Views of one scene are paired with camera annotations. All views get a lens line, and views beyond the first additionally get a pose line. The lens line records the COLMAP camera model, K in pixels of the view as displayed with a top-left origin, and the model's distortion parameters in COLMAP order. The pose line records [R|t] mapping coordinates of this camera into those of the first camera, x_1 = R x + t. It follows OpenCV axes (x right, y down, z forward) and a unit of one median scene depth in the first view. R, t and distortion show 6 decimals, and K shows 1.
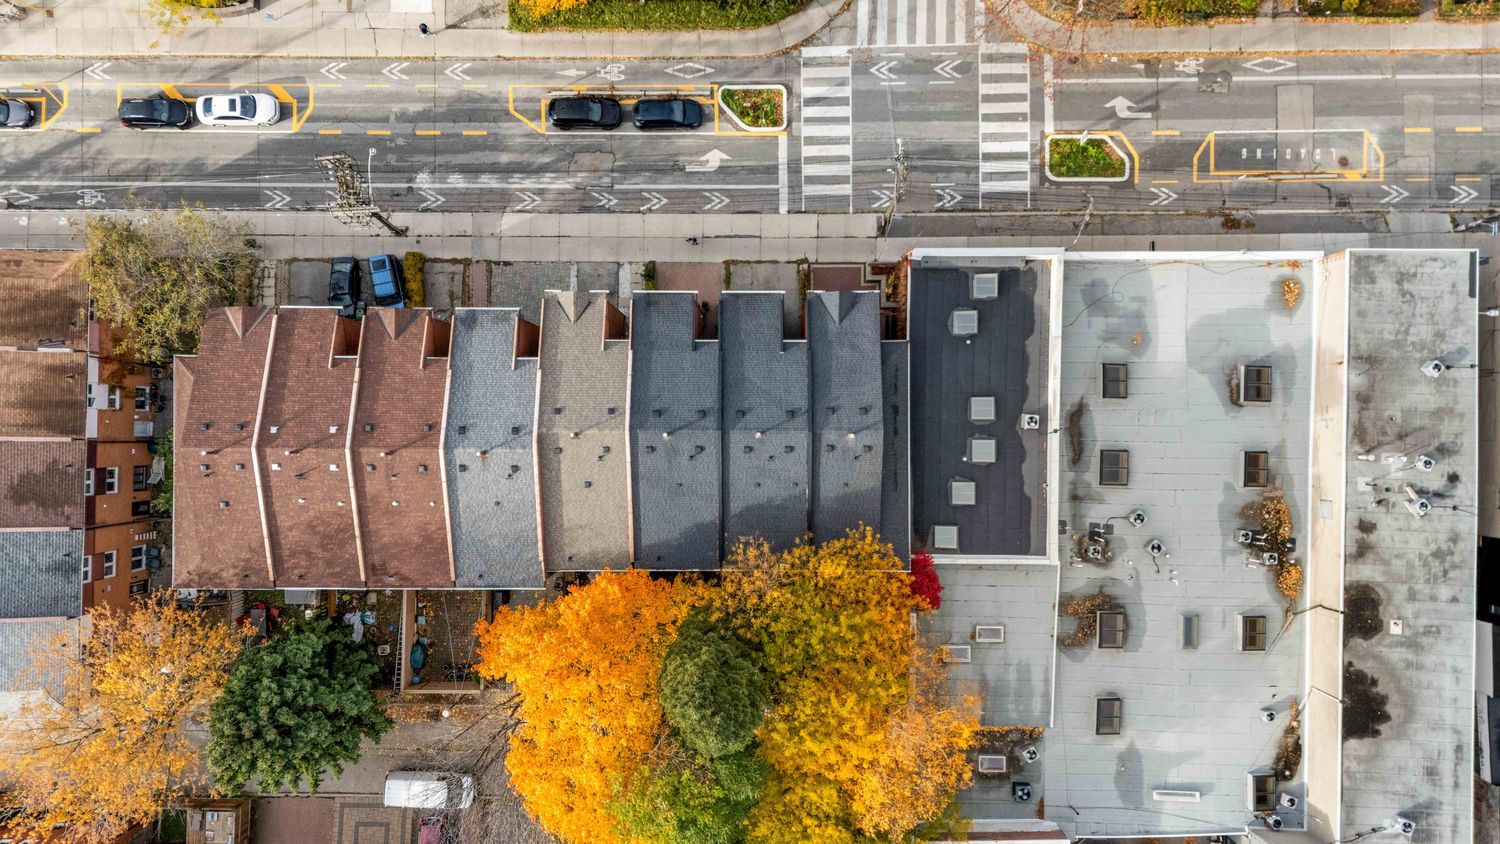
lens RADIAL K [[1088.3, 0, 751.6], [0, 1088.3, 420.7], [0, 0, 1]] dist [0.062308, -0.052975]
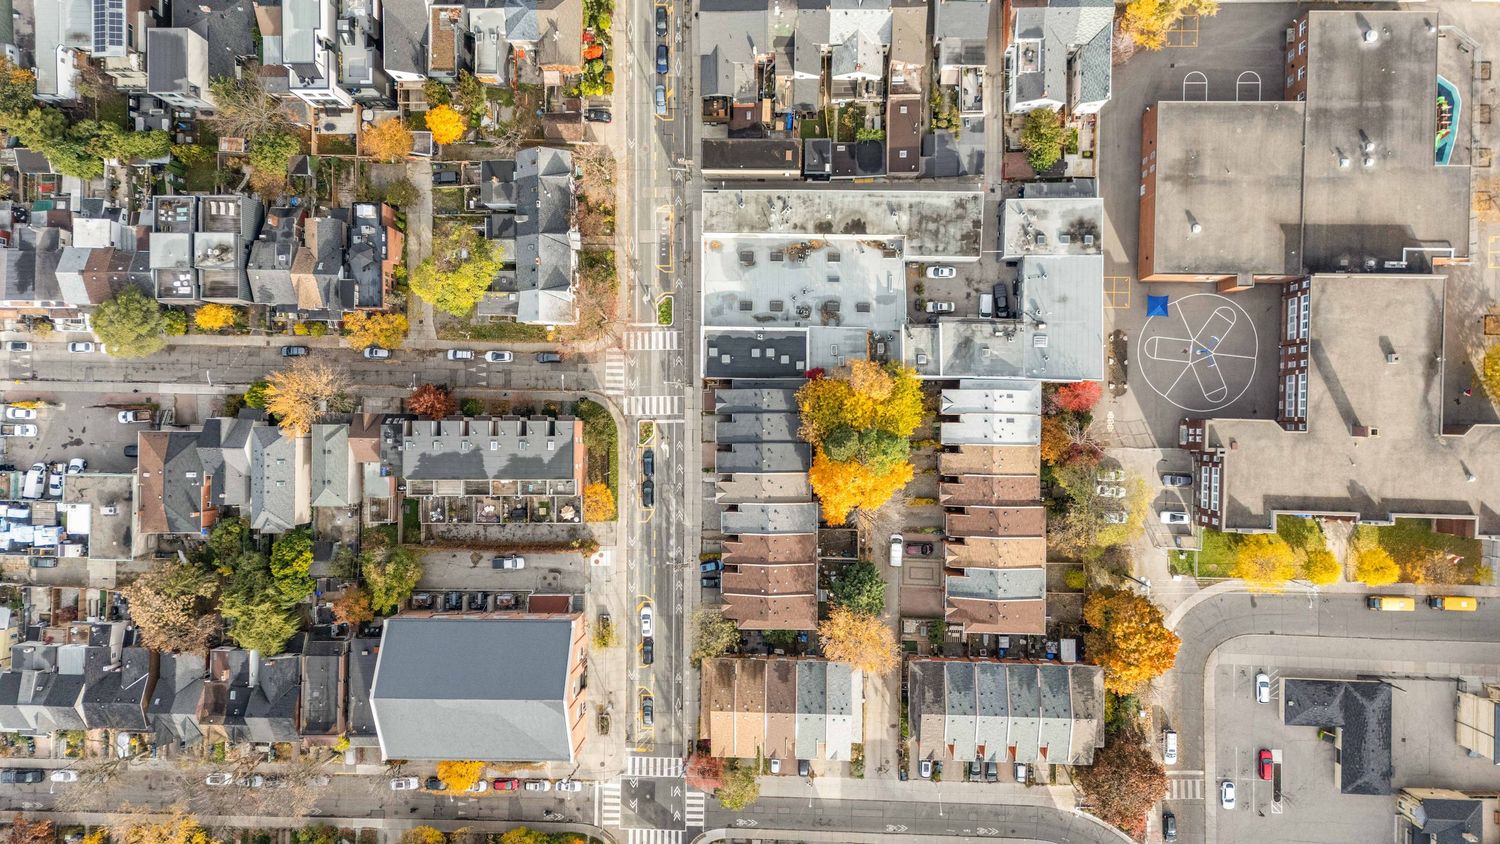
lens RADIAL K [[1082.3, 0, 751.8], [0, 1082.3, 419.0], [0, 0, 1]] dist [0.081931, -0.081828]
pose [[-0.000880, -0.999869, 0.016167, -0.009034], [0.999582, -0.001347, -0.028881, 0.056227], [0.028899, 0.016135, 0.999452, -1.716913]]
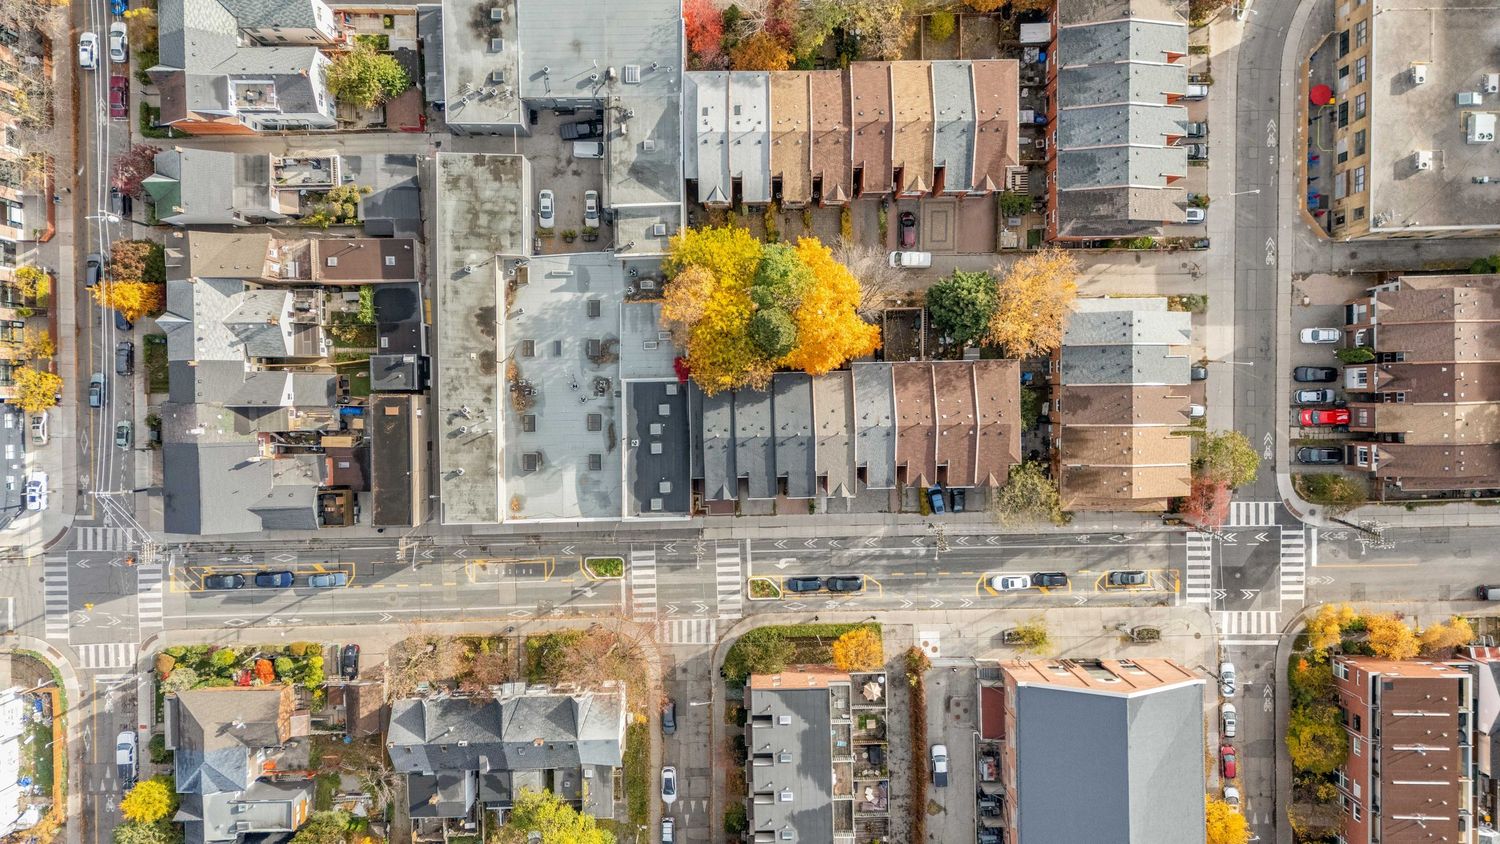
lens RADIAL K [[1073.9, 0, 751.5], [0, 1073.9, 421.2], [0, 0, 1]] dist [0.076052, -0.093353]
pose [[-0.999660, 0.023744, 0.010783, -0.004098], [-0.023856, -0.999662, -0.010345, 0.056447], [0.010534, -0.010599, 0.999888, -1.067411]]
